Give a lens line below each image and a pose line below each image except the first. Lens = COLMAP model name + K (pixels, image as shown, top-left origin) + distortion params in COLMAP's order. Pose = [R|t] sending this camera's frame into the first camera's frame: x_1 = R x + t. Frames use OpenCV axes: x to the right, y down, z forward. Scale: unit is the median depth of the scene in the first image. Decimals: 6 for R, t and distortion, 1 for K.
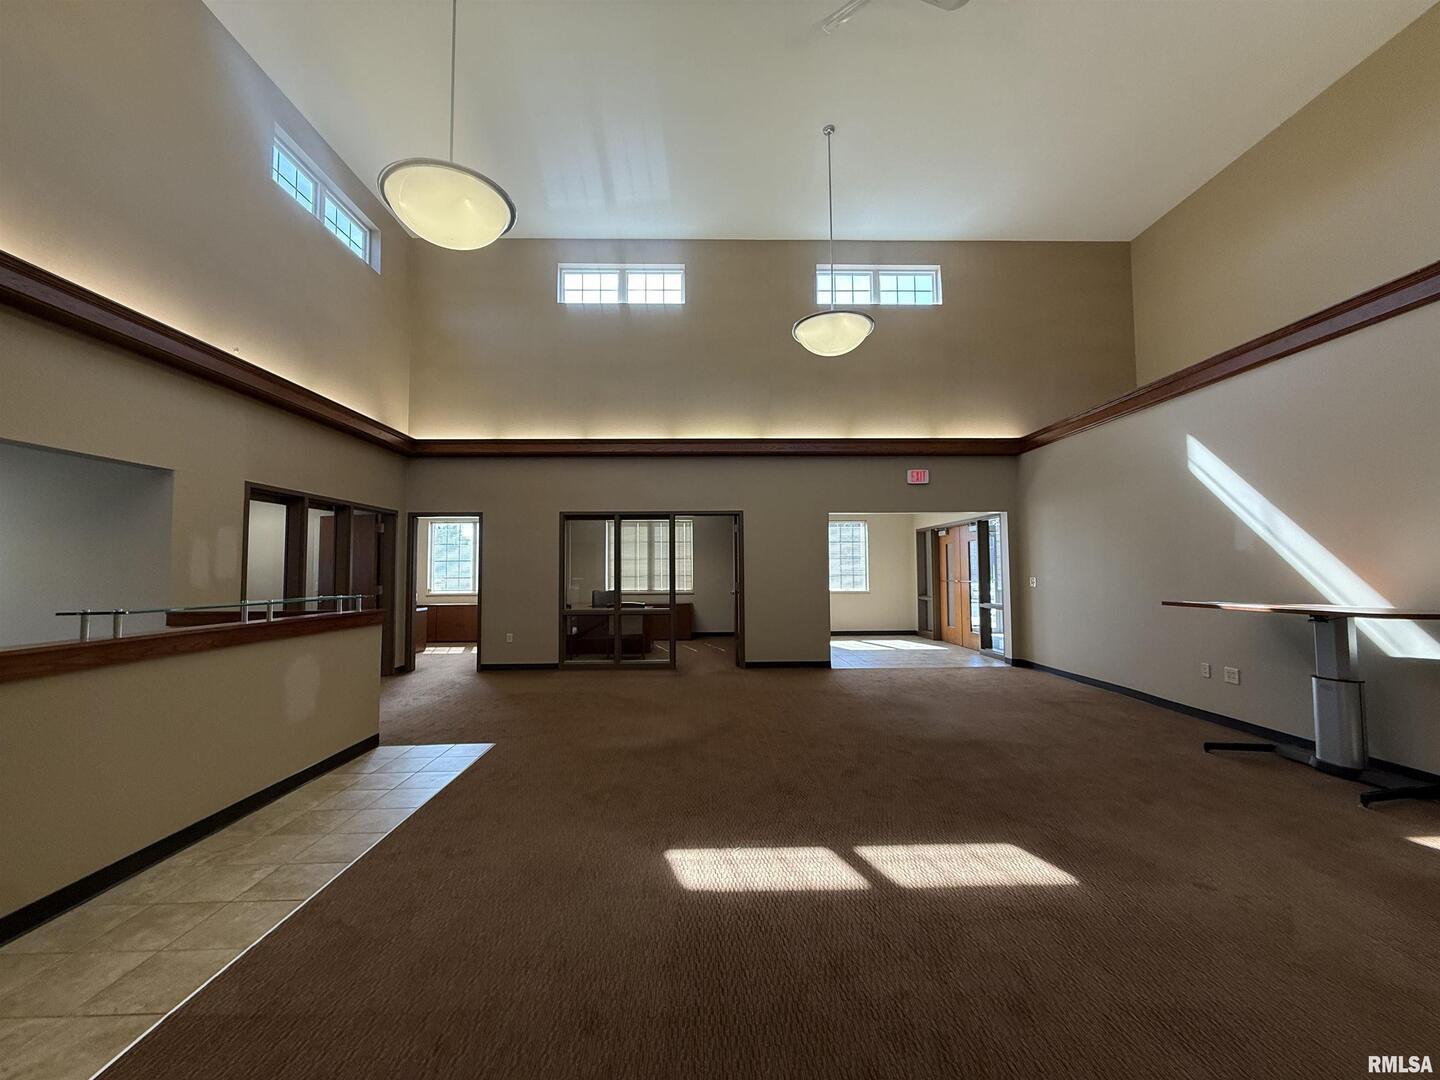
lens RADIAL K [[573.3, 0, 713.5], [0, 573.3, 541.1], [0, 0, 1]] dist [0.005594, -0.000320]
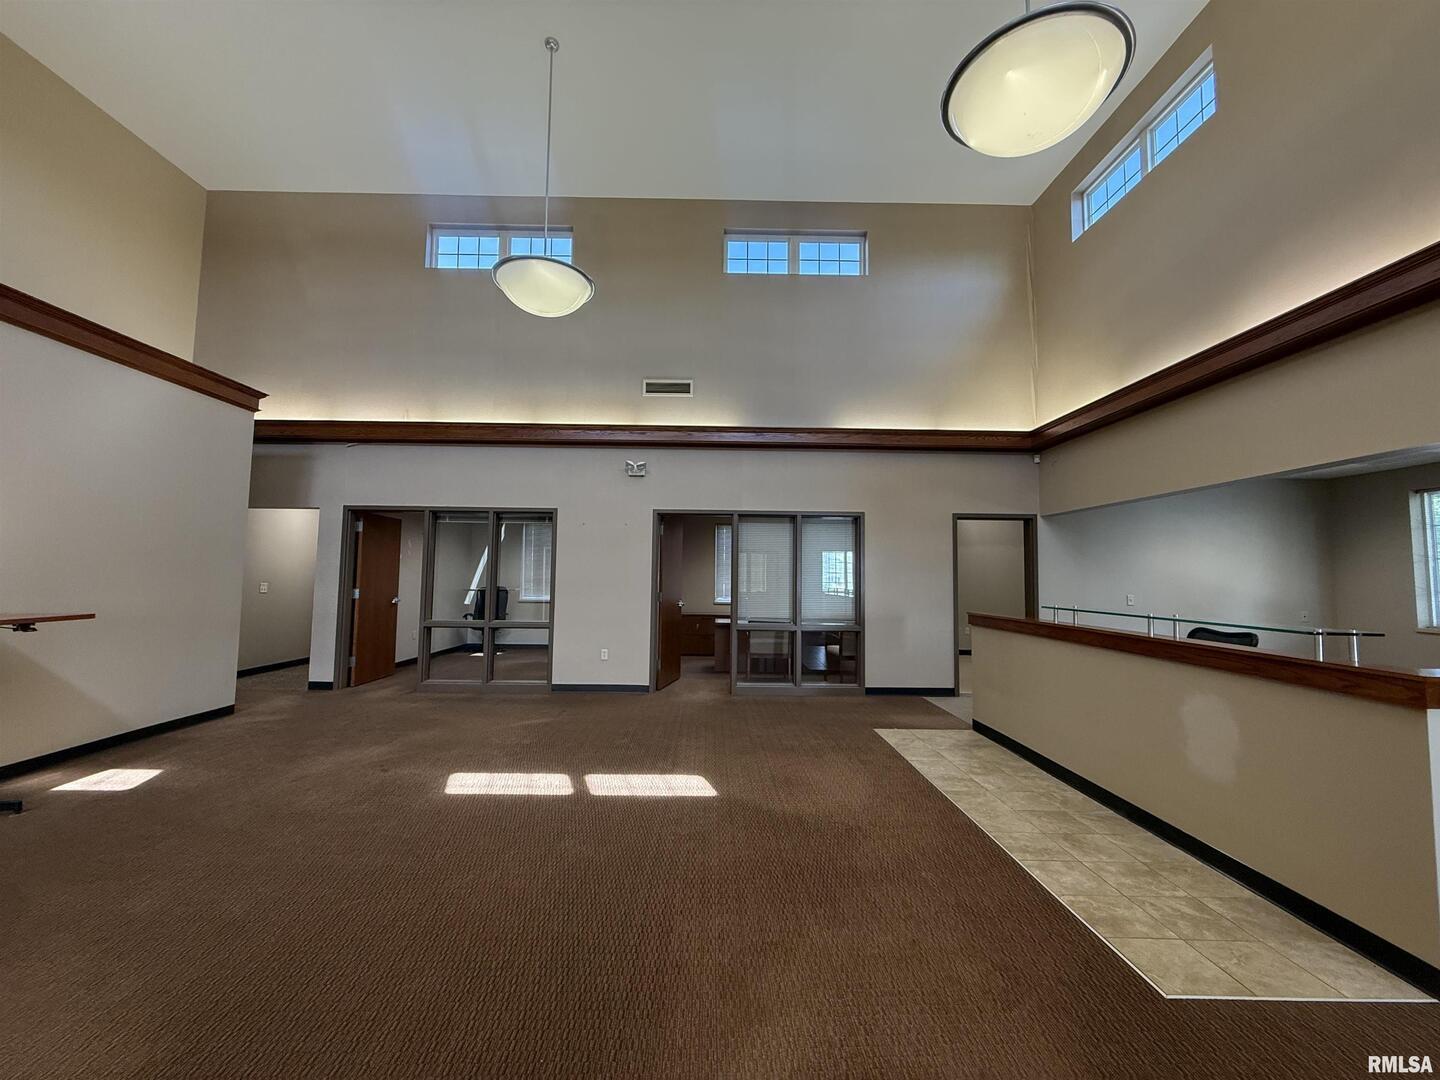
lens RADIAL K [[573.3, 0, 713.5], [0, 573.3, 541.1], [0, 0, 1]] dist [0.005594, -0.000320]
pose [[-0.999938, -0.006660, 0.008873, -0.056439], [-0.007645, 0.993217, -0.116020, 0.082641], [-0.008040, -0.116081, -0.993207, 1.630651]]
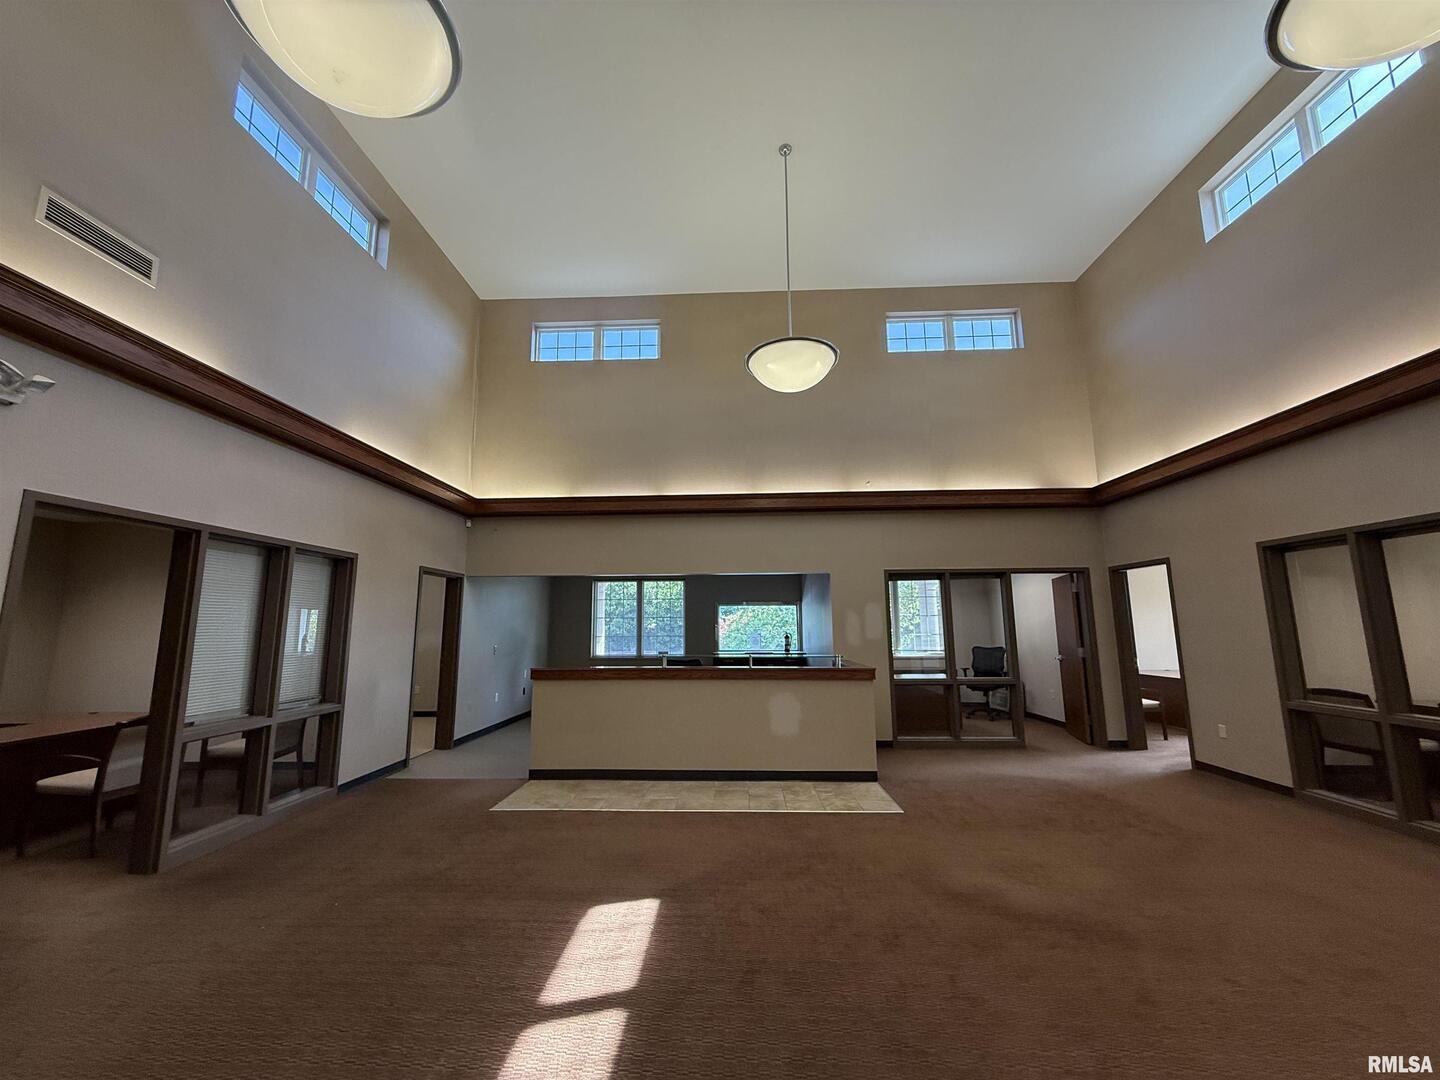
lens RADIAL K [[573.3, 0, 713.5], [0, 573.3, 541.1], [0, 0, 1]] dist [0.005594, -0.000320]
pose [[-0.053128, -0.139289, -0.988826, 0.794718], [0.058325, 0.988101, -0.142321, 0.004308], [0.996883, -0.065234, -0.044372, 0.828438]]
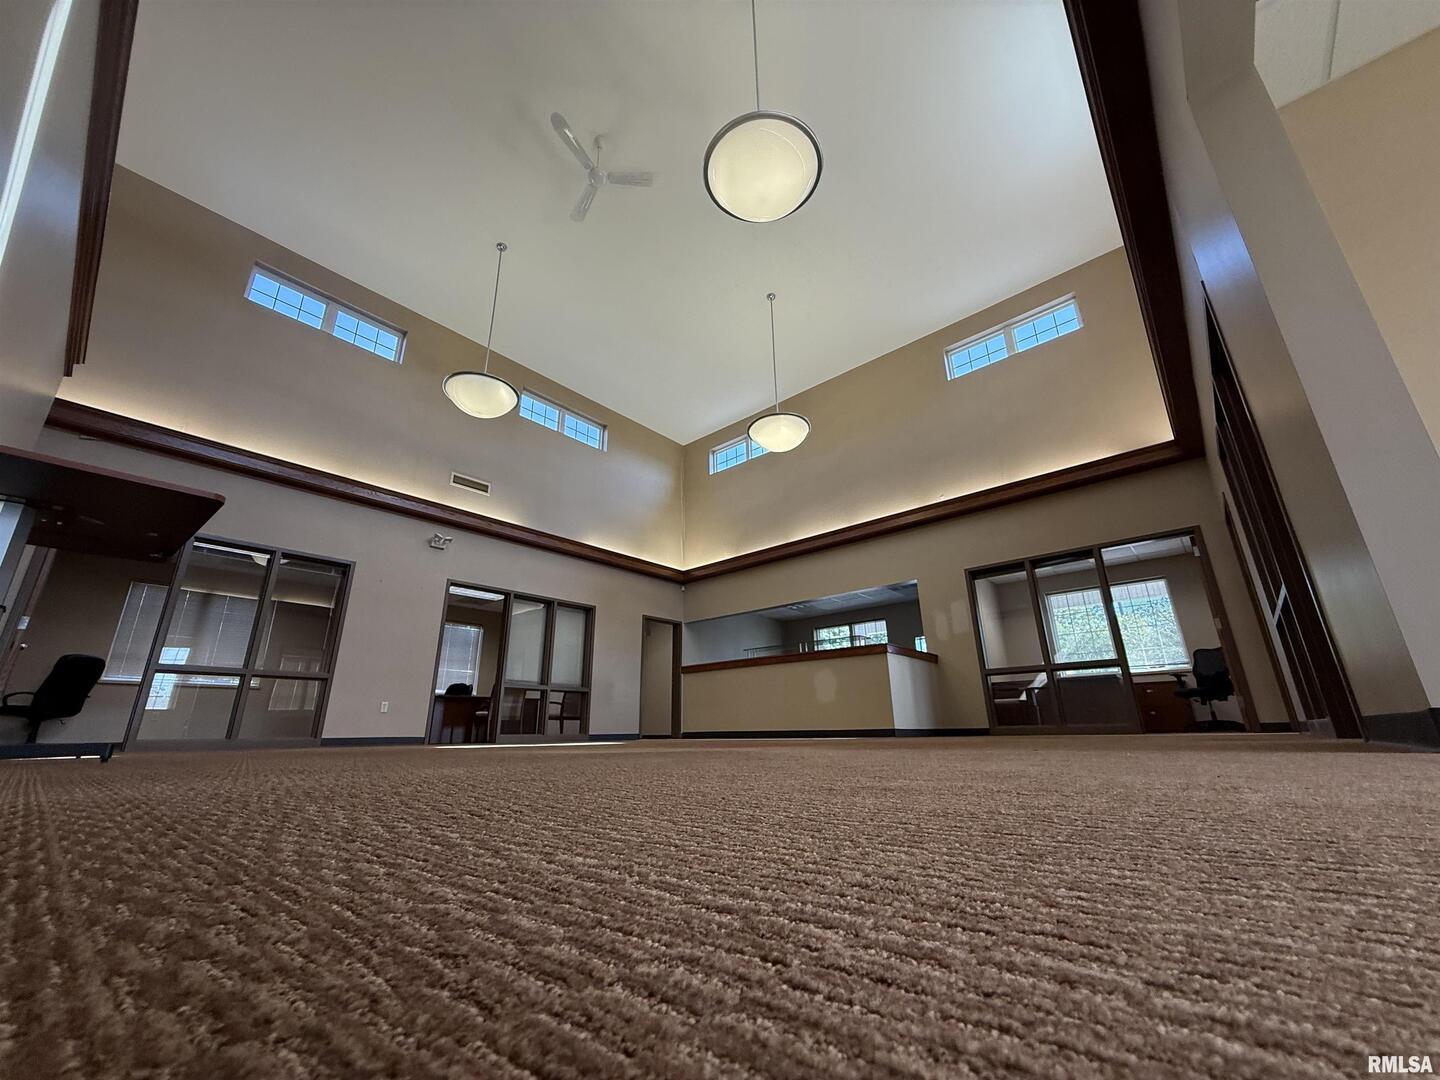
lens RADIAL K [[573.3, 0, 713.5], [0, 573.3, 541.1], [0, 0, 1]] dist [0.005594, -0.000320]
pose [[-0.675251, -0.220209, -0.703949, 0.940383], [0.055411, 0.936551, -0.346124, 0.406715], [0.735504, -0.272727, -0.620205, 1.884107]]
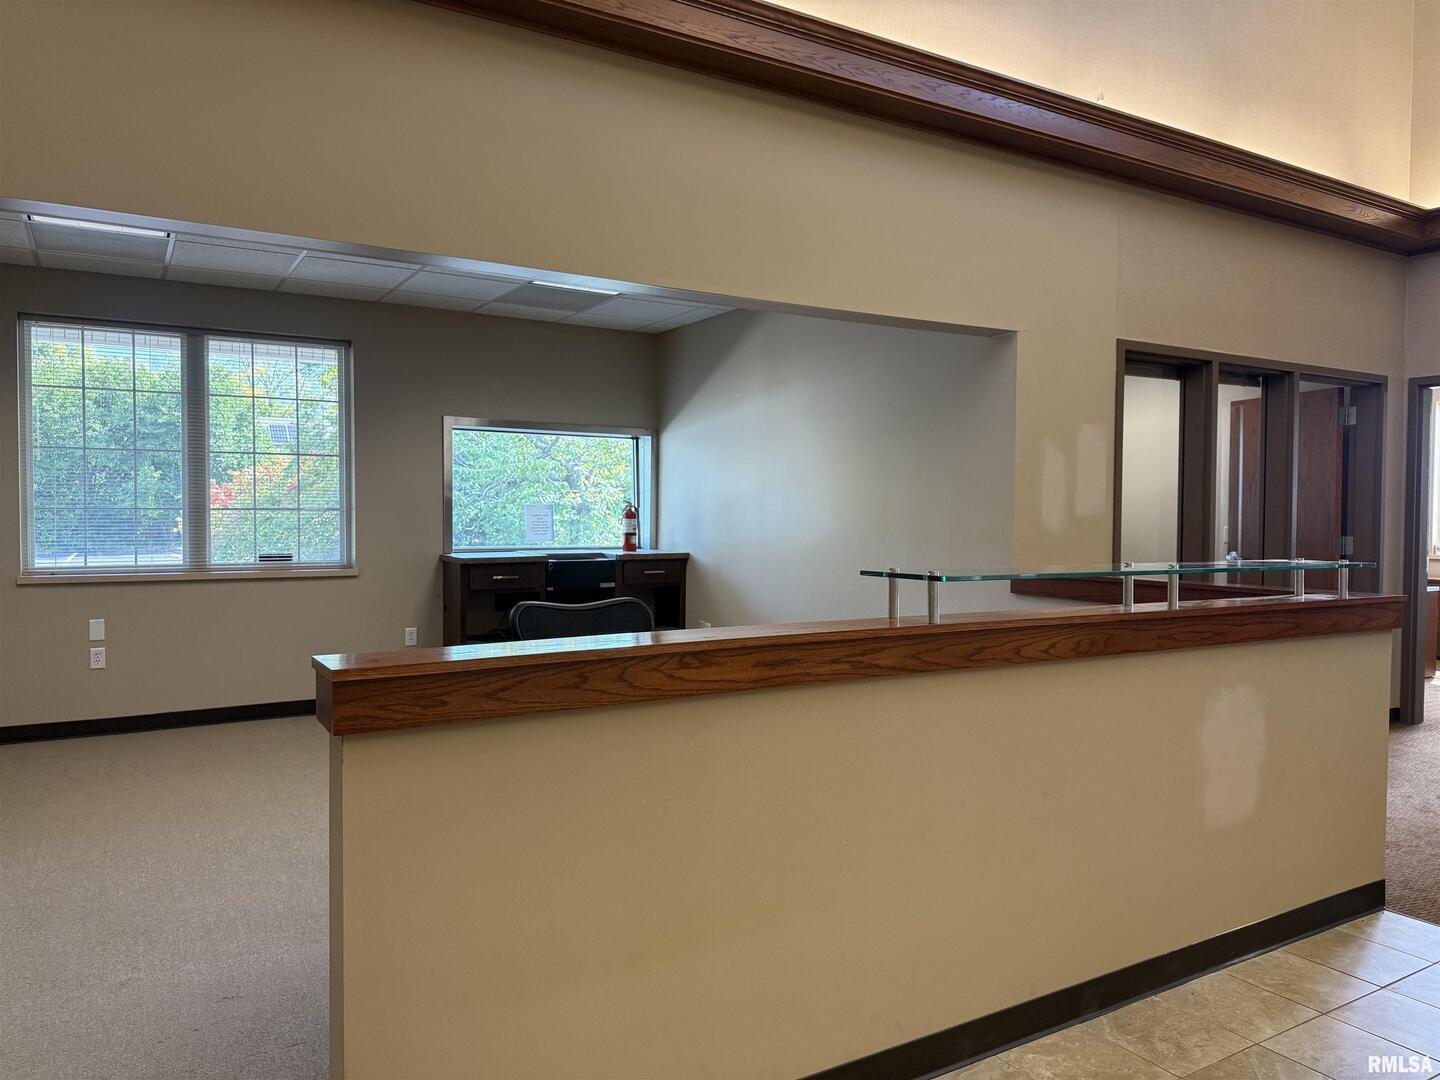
lens RADIAL K [[1018.5, 0, 720.0], [0, 1018.5, 540.0], [0, 0, 1]] dist [0.002825, -0.003172]
pose [[0.502035, 0.035756, -0.864108, -0.201898], [0.035514, 0.997450, 0.061906, 0.016160], [0.864118, -0.061767, 0.499485, 0.226054]]
